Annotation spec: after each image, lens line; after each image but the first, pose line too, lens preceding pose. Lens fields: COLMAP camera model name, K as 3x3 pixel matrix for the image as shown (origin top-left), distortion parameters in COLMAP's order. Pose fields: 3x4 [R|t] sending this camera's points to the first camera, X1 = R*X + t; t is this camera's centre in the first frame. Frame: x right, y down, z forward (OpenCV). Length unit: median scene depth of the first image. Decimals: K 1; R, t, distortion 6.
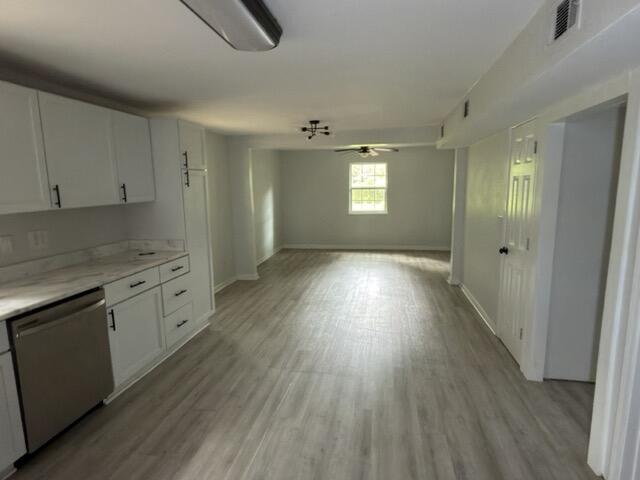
lens RADIAL K [[363.0, 0, 316.5], [0, 363.0, 242.1], [0, 0, 1]] dist [0.026786, -0.001542]
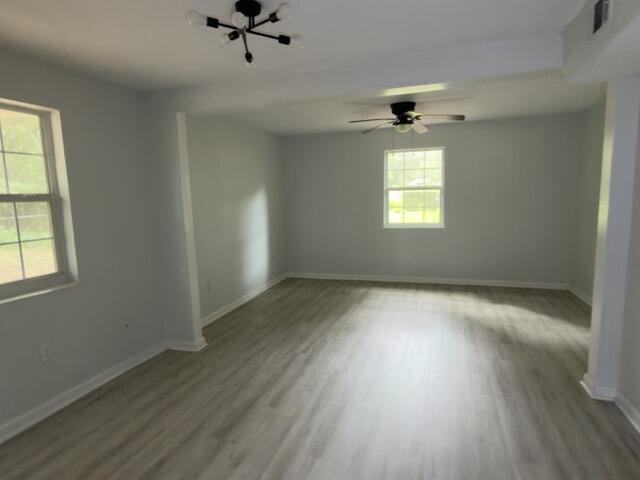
lens RADIAL K [[363.0, 0, 321.4], [0, 363.0, 239.8], [0, 0, 1]] dist [0.026786, -0.001542]
pose [[0.990102, 0.004436, -0.140280, 0.080210], [-0.008151, 0.999631, -0.025914, -0.044012], [0.140114, 0.026801, 0.989773, 0.384035]]
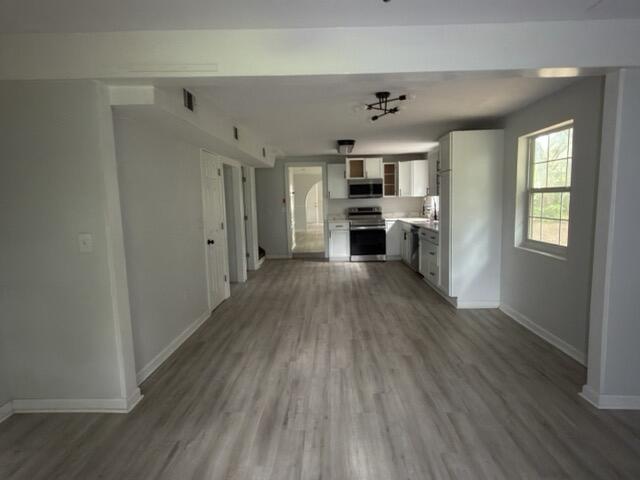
lens RADIAL K [[363.0, 0, 320.3], [0, 363.0, 234.7], [0, 0, 1]] dist [0.026786, -0.001542]
pose [[-0.986527, 0.051829, -0.155171, 0.151340], [0.010810, 0.967070, 0.254283, -0.152808], [0.163240, 0.249179, -0.954601, 1.071484]]
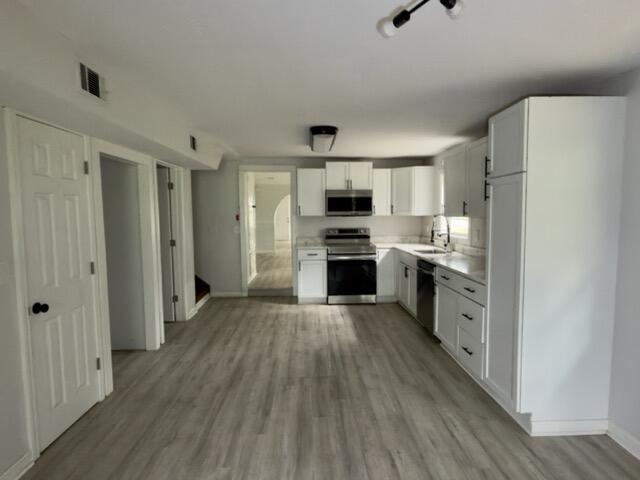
lens RADIAL K [[363.0, 0, 319.2], [0, 363.0, 240.0], [0, 0, 1]] dist [0.026786, -0.001542]
pose [[-0.975297, 0.034385, -0.218204, 0.082438], [-0.017972, 0.972185, 0.233524, -0.114537], [0.220165, 0.231677, -0.947551, 0.779266]]
